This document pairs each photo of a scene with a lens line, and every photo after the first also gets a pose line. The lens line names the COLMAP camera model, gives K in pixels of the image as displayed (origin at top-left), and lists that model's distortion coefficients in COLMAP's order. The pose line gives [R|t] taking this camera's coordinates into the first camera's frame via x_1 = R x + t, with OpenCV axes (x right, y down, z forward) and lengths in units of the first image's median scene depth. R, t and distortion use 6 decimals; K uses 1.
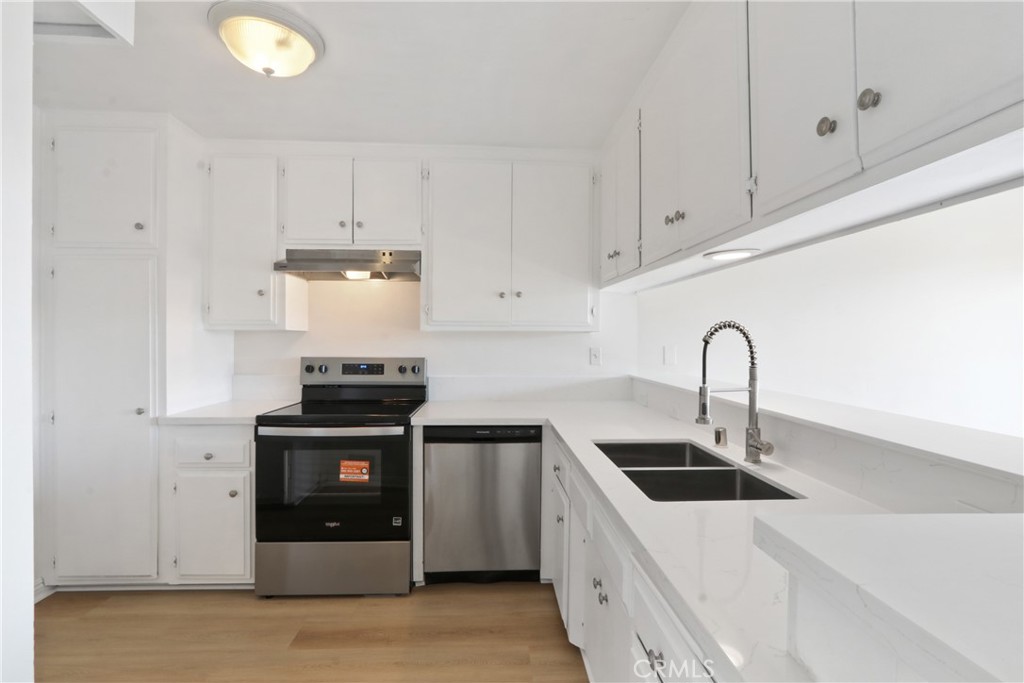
lens RADIAL K [[481.6, 0, 512.0], [0, 481.6, 341.5], [0, 0, 1]] dist [-0.001466, -0.000079]
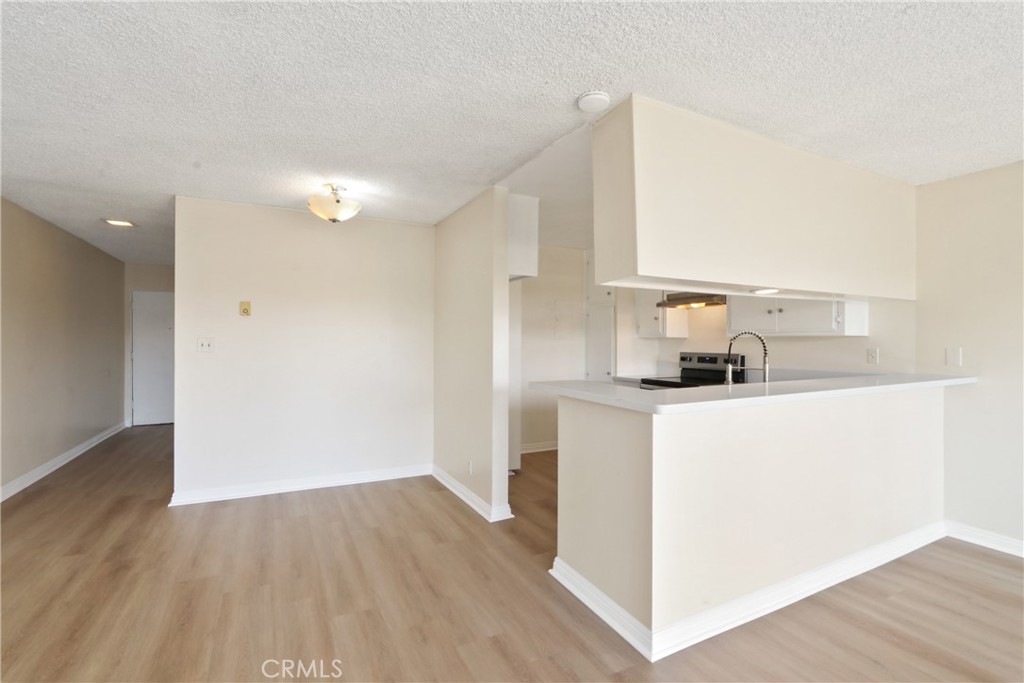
lens RADIAL K [[481.6, 0, 512.0], [0, 481.6, 341.5], [0, 0, 1]] dist [-0.001466, -0.000079]
pose [[0.404939, -0.005326, -0.914328, 0.982411], [-0.006514, 0.999941, -0.008710, 0.012461], [0.914320, 0.009483, 0.404881, -0.309791]]
